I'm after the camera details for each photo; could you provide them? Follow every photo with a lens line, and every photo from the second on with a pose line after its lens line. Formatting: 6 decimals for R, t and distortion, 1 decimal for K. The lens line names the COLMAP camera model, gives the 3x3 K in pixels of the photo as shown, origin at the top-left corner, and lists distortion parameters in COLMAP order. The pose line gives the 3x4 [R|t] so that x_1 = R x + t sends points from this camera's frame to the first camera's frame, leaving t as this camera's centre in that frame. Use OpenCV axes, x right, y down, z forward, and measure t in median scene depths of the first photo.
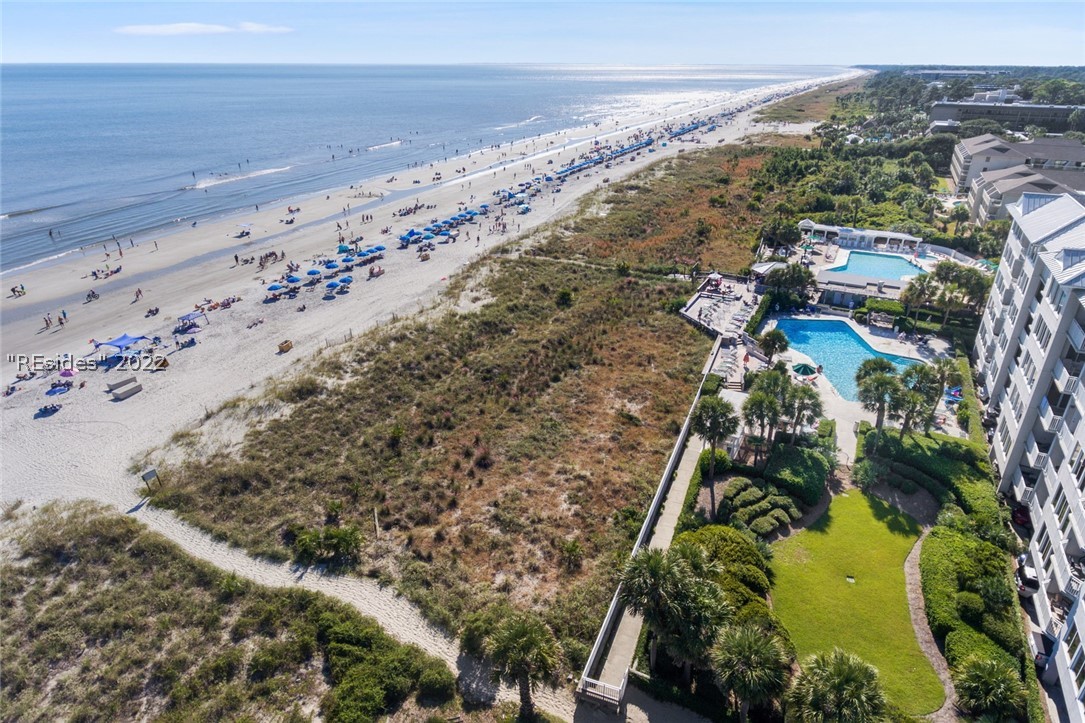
lens RADIAL K [[629.1, 0, 542.0], [0, 629.1, 361.3], [0, 0, 1]] dist [-0.003247, -0.000154]
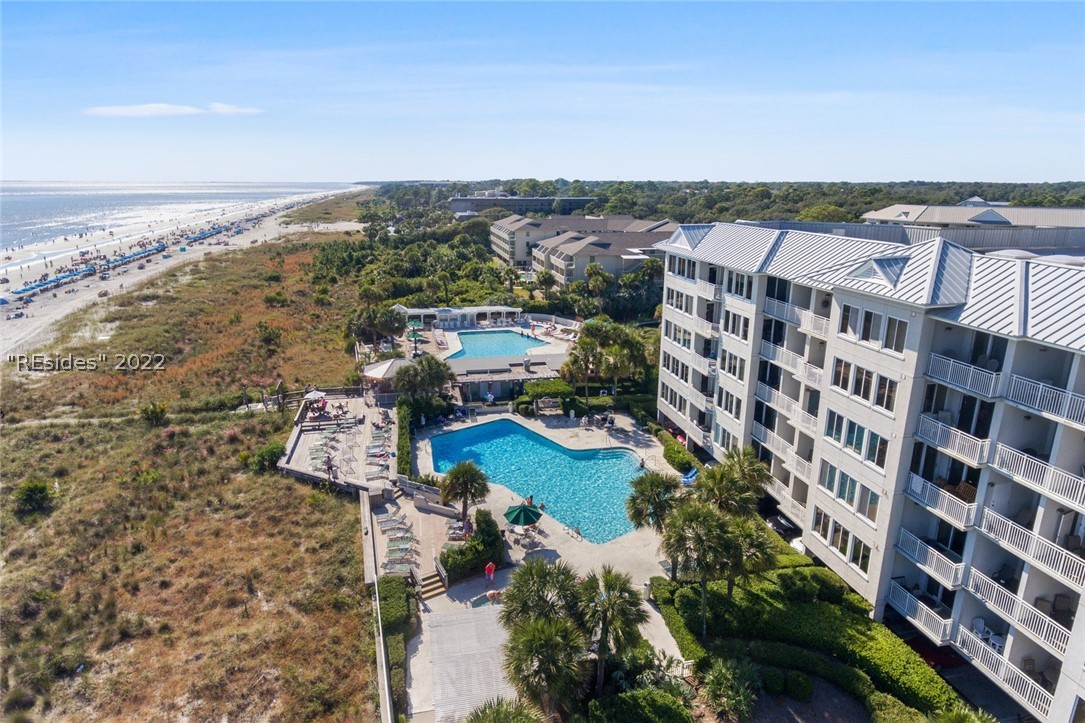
lens RADIAL K [[629.1, 0, 542.2], [0, 629.1, 363.3], [0, 0, 1]] dist [-0.003247, -0.000154]
pose [[0.764808, -0.174502, 0.620176, 0.051842], [0.272176, 0.960014, -0.065526, -0.057801], [-0.583943, 0.218911, 0.781721, 0.326632]]
